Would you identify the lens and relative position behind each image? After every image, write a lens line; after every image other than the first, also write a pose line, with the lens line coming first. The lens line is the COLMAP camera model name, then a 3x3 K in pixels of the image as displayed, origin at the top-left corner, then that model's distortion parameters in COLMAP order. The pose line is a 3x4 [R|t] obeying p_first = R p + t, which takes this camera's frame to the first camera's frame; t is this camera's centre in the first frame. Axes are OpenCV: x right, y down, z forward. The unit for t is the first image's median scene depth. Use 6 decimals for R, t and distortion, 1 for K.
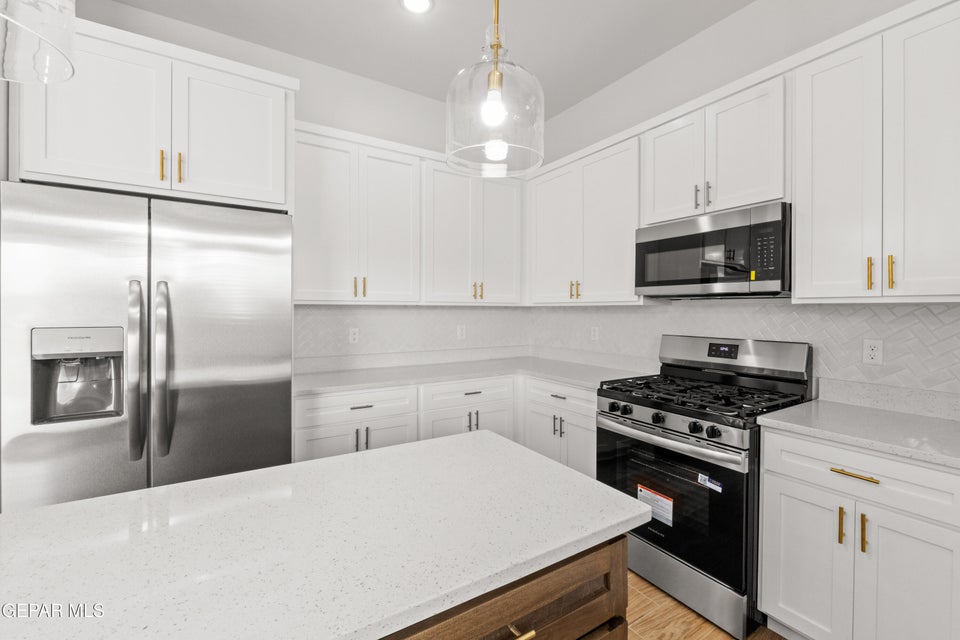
lens RADIAL K [[405.1, 0, 476.0], [0, 405.1, 311.5], [0, 0, 1]] dist [-0.009743, 0.000771]
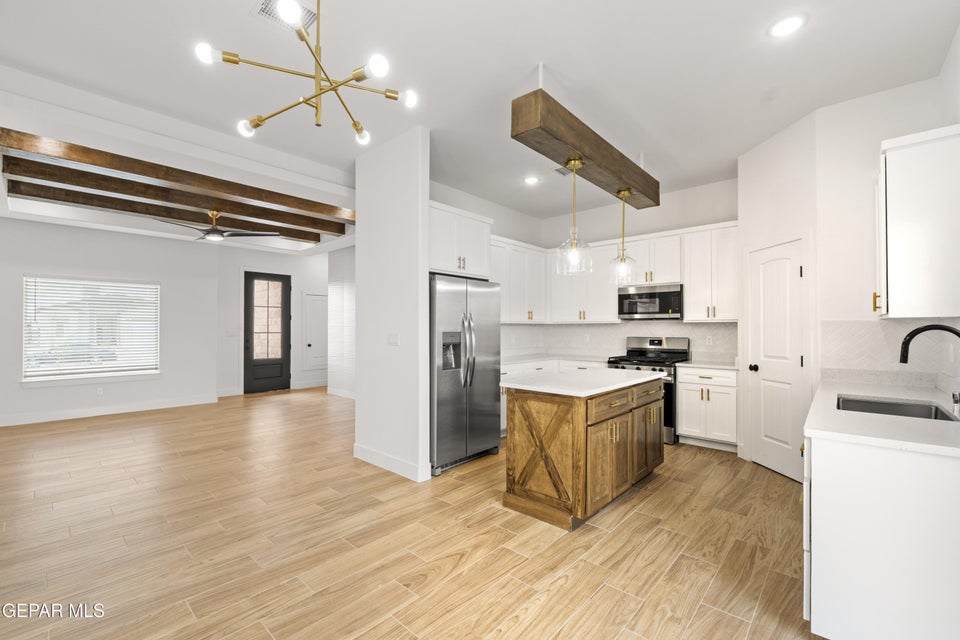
lens RADIAL K [[405.1, 0, 475.8], [0, 405.1, 325.1], [0, 0, 1]] dist [-0.009743, 0.000771]
pose [[0.963455, -0.001642, 0.267866, -1.012084], [0.004796, 0.999927, -0.011121, 0.017110], [-0.267828, 0.011999, 0.963392, -0.970050]]
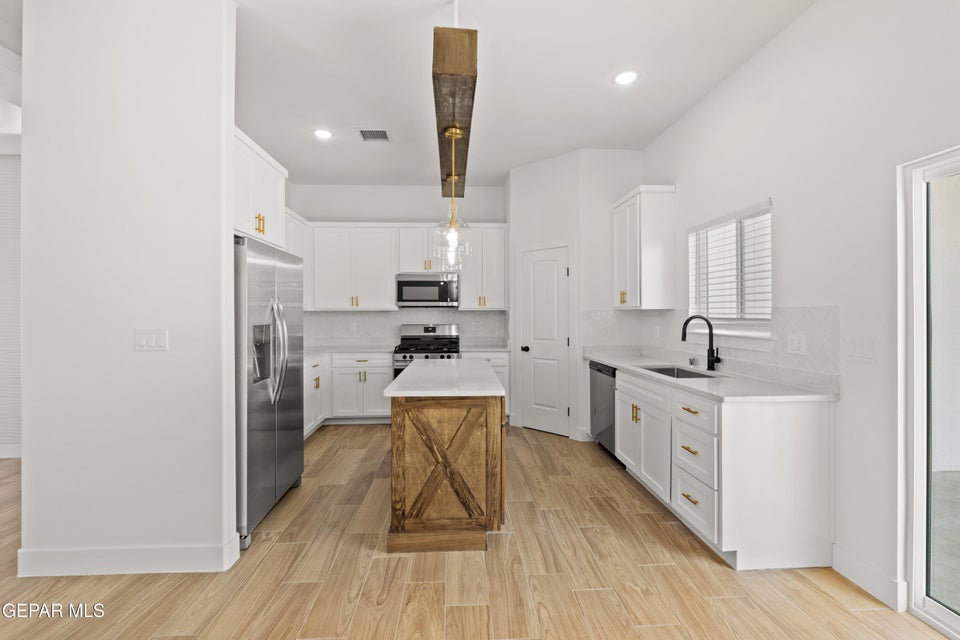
lens RADIAL K [[405.1, 0, 474.3], [0, 405.1, 311.2], [0, 0, 1]] dist [-0.009743, 0.000771]
pose [[0.486842, -0.002205, 0.873487, -1.348849], [0.008593, 0.999961, -0.002265, -0.004586], [-0.873448, 0.008609, 0.486842, -0.392473]]
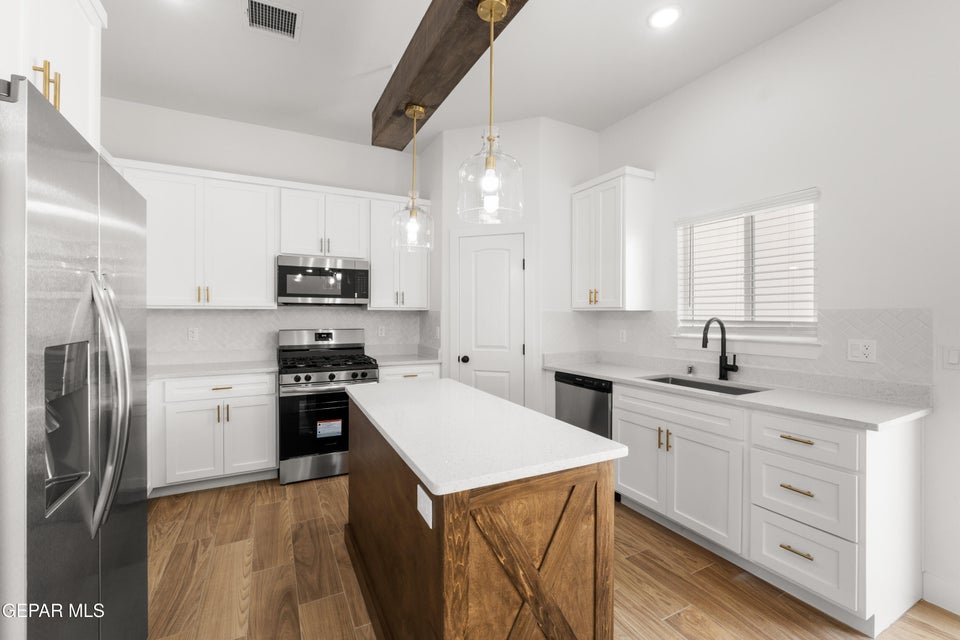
lens RADIAL K [[405.1, 0, 477.5], [0, 405.1, 313.9], [0, 0, 1]] dist [-0.009743, 0.000771]
pose [[0.085690, -0.005611, 0.996306, -1.034275], [0.001929, 0.999983, 0.005466, -0.007006], [-0.996320, 0.001454, 0.085699, 0.208623]]
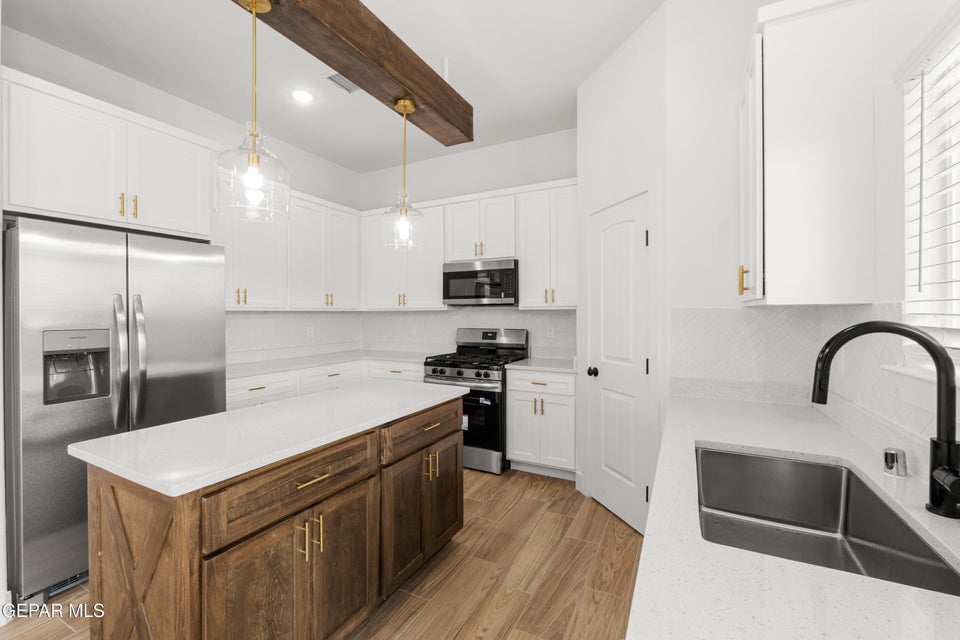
lens RADIAL K [[405.1, 0, 476.5], [0, 405.1, 315.8], [0, 0, 1]] dist [-0.009743, 0.000771]
pose [[0.862889, -0.010539, 0.505284, -0.348440], [0.009364, 0.999944, 0.004865, -0.000262], [-0.505307, 0.000534, 0.862939, -0.528726]]
